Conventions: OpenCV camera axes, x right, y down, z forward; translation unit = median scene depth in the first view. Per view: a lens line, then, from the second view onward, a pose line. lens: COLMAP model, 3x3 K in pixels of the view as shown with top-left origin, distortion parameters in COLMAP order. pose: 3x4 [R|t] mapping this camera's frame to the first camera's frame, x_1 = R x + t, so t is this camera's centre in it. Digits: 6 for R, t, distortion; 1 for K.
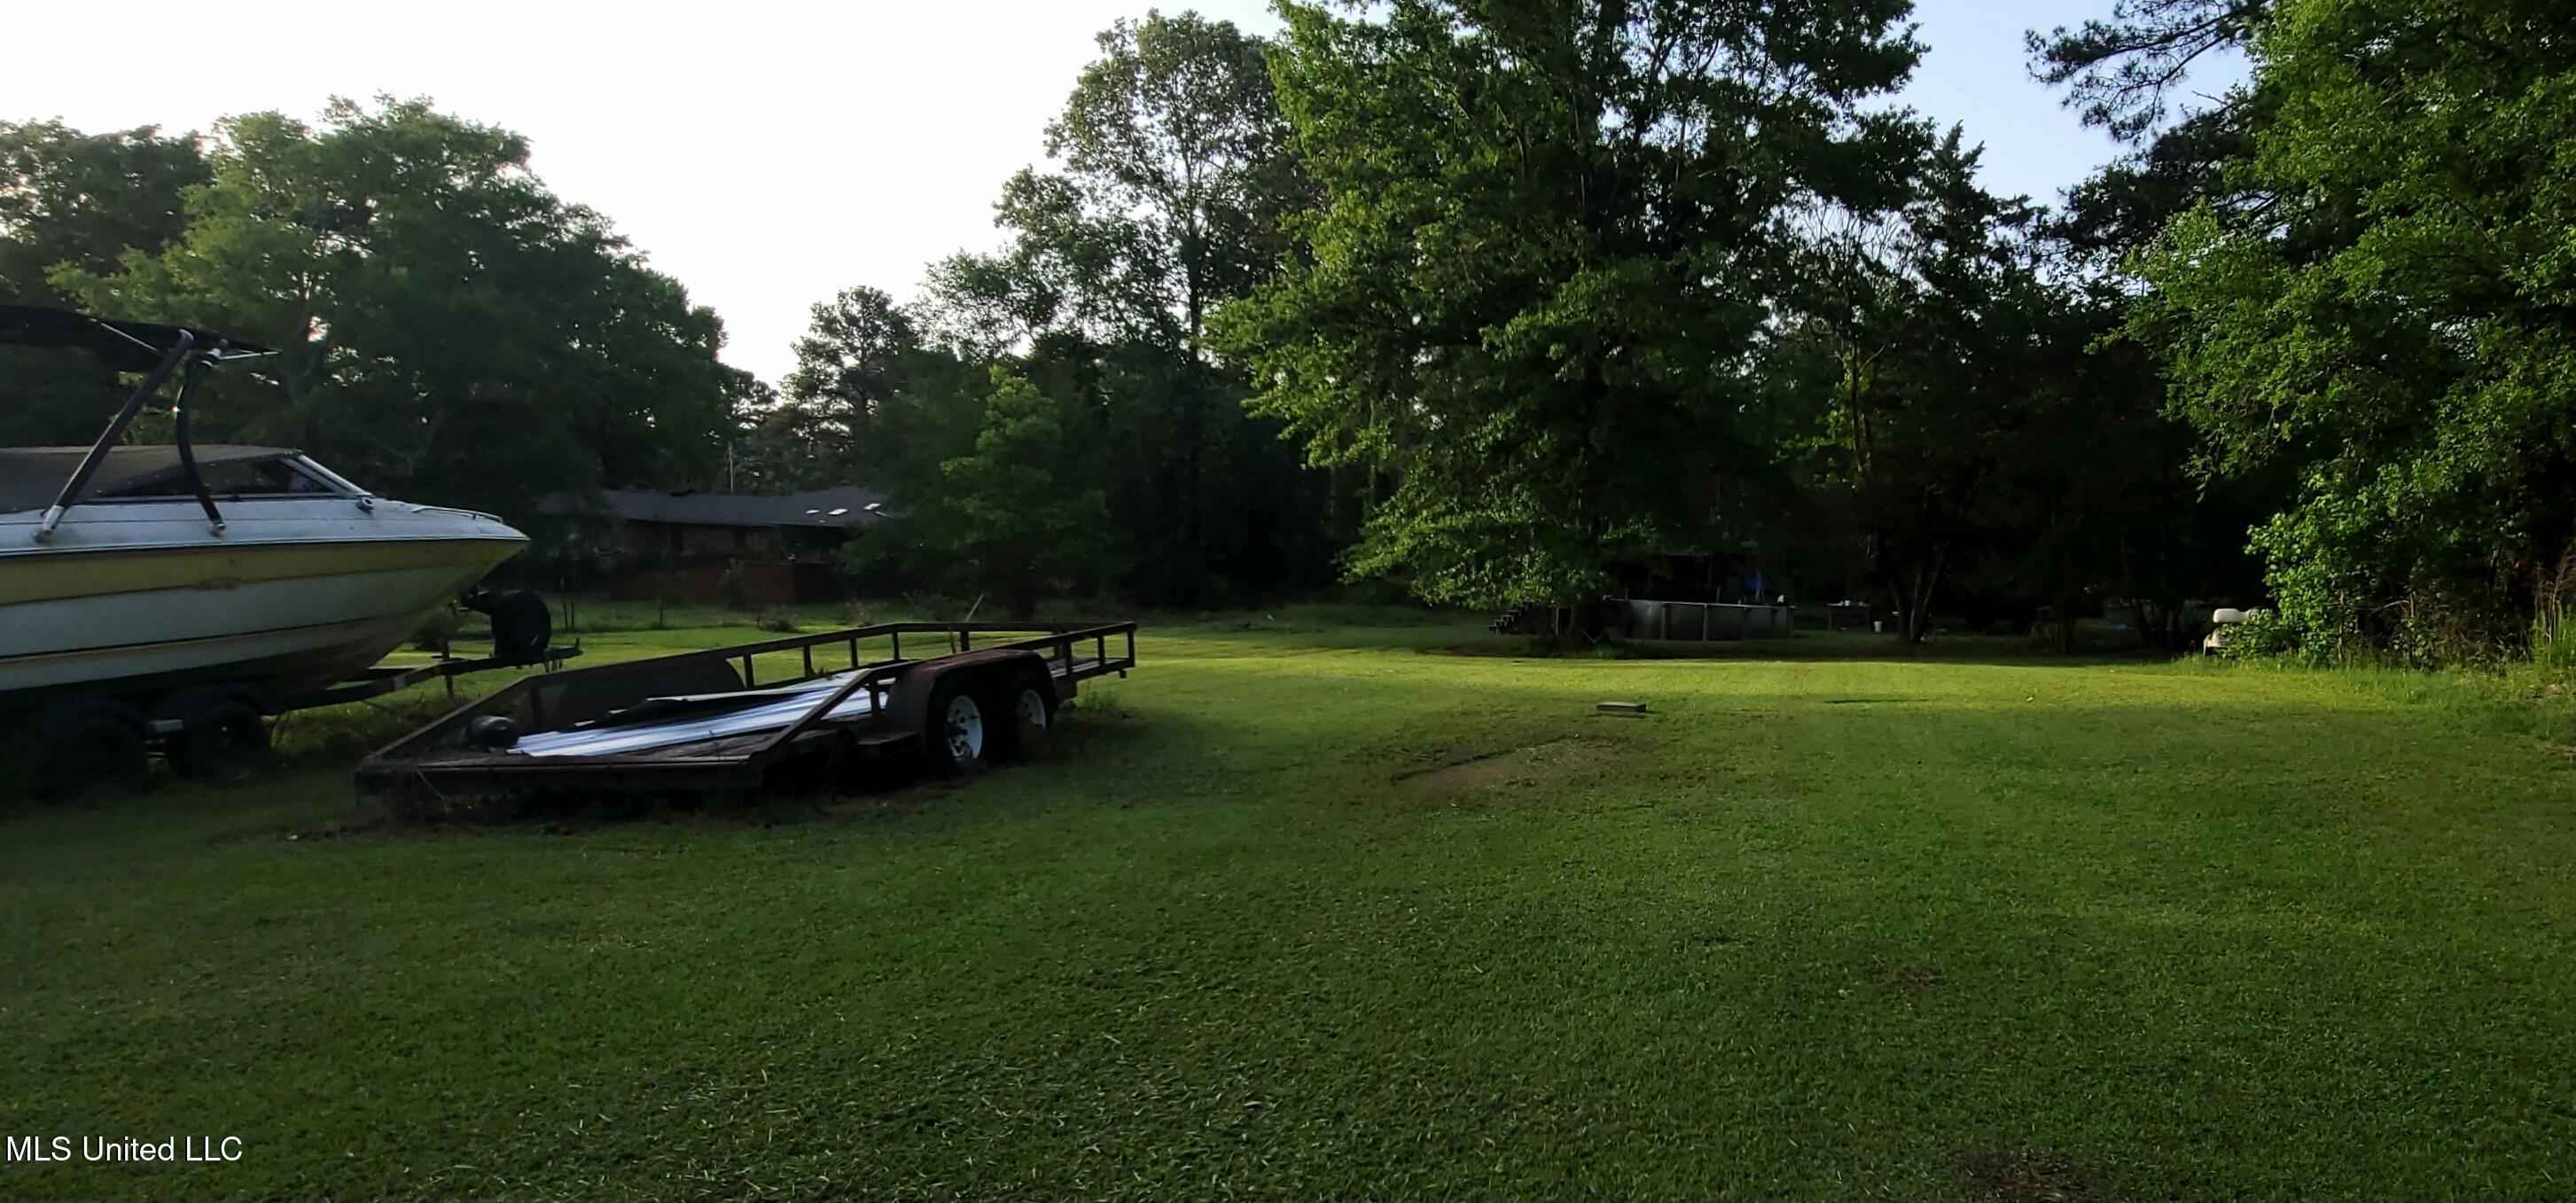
lens RADIAL K [[907.9, 0, 1293.0], [0, 907.9, 705.8], [0, 0, 1]] dist [-0.026243, 0.000042]
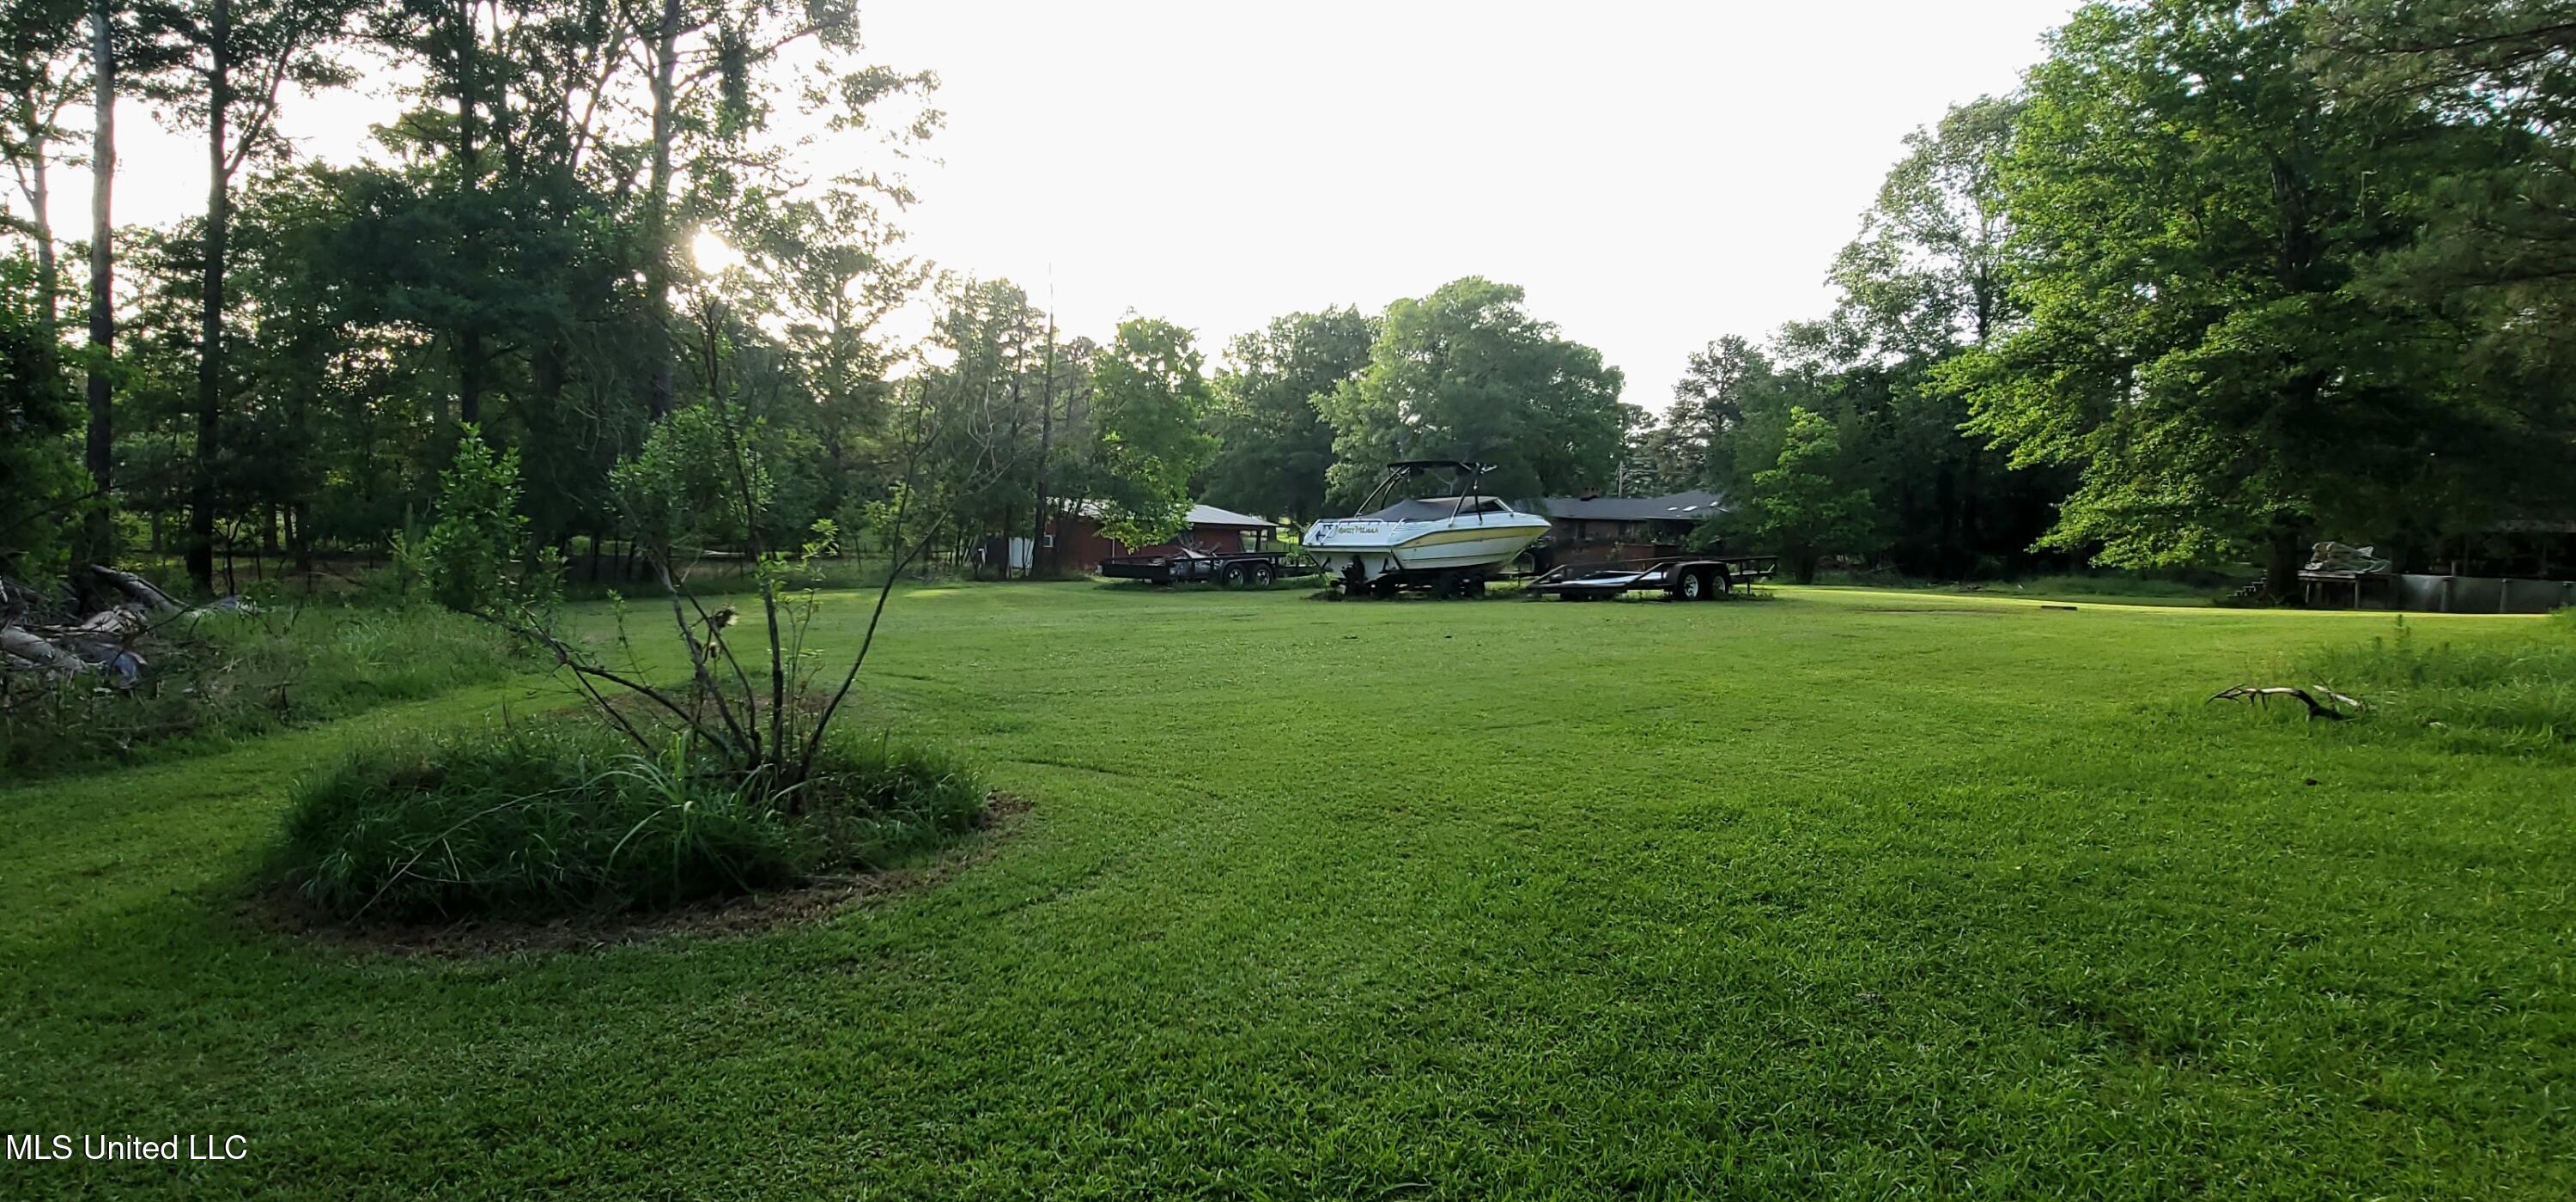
lens RADIAL K [[1042.2, 0, 1288.0], [0, 1042.2, 601.0], [0, 0, 1]] dist [-0.009058, 0.000223]
pose [[0.659644, 0.033763, -0.750819, 0.319635], [-0.121312, 0.990674, -0.062031, 0.107966], [0.741723, 0.132002, 0.657588, -0.533019]]
